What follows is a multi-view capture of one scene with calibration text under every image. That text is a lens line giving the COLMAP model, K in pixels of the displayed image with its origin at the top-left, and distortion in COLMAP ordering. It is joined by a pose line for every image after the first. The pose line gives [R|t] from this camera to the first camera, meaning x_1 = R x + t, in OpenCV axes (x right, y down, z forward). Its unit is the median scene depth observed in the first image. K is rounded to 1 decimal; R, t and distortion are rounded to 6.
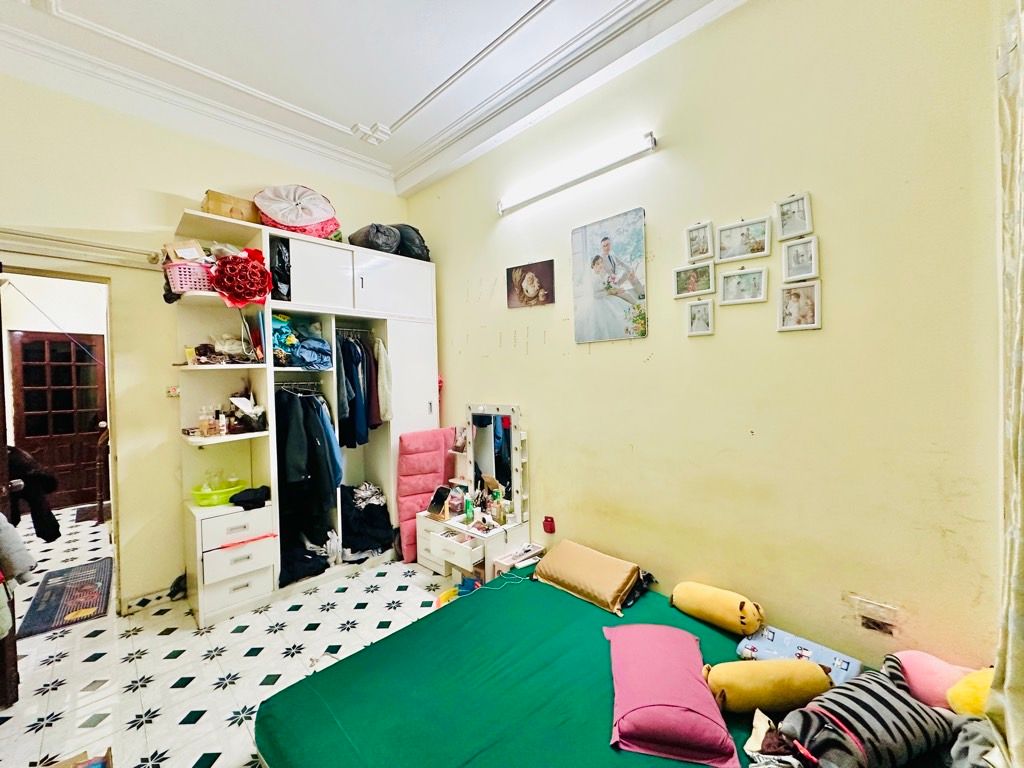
lens RADIAL K [[407.0, 0, 512.0], [0, 407.0, 384.0], [0, 0, 1]] dist [-0.000708, 0.000218]
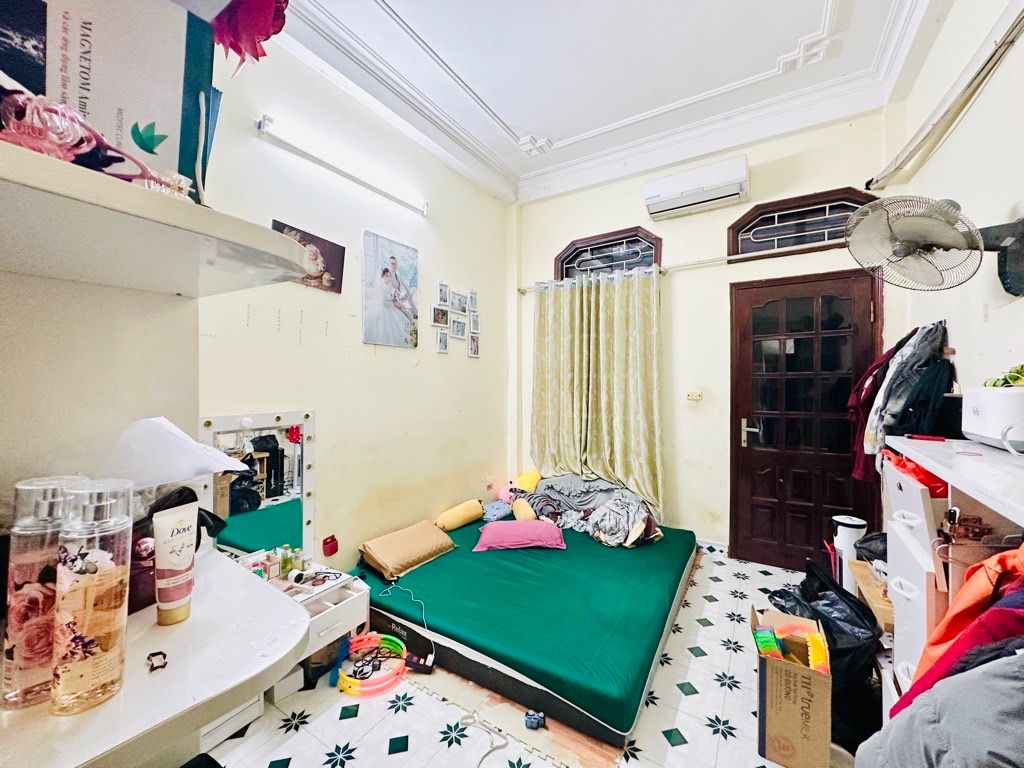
lens RADIAL K [[407.0, 0, 512.0], [0, 407.0, 384.0], [0, 0, 1]] dist [-0.000708, 0.000218]
pose [[-0.218819, 0.018700, 0.975586, -0.995638], [0.019292, 0.999704, -0.014835, 0.026769], [-0.975575, 0.015575, -0.219115, 0.955768]]
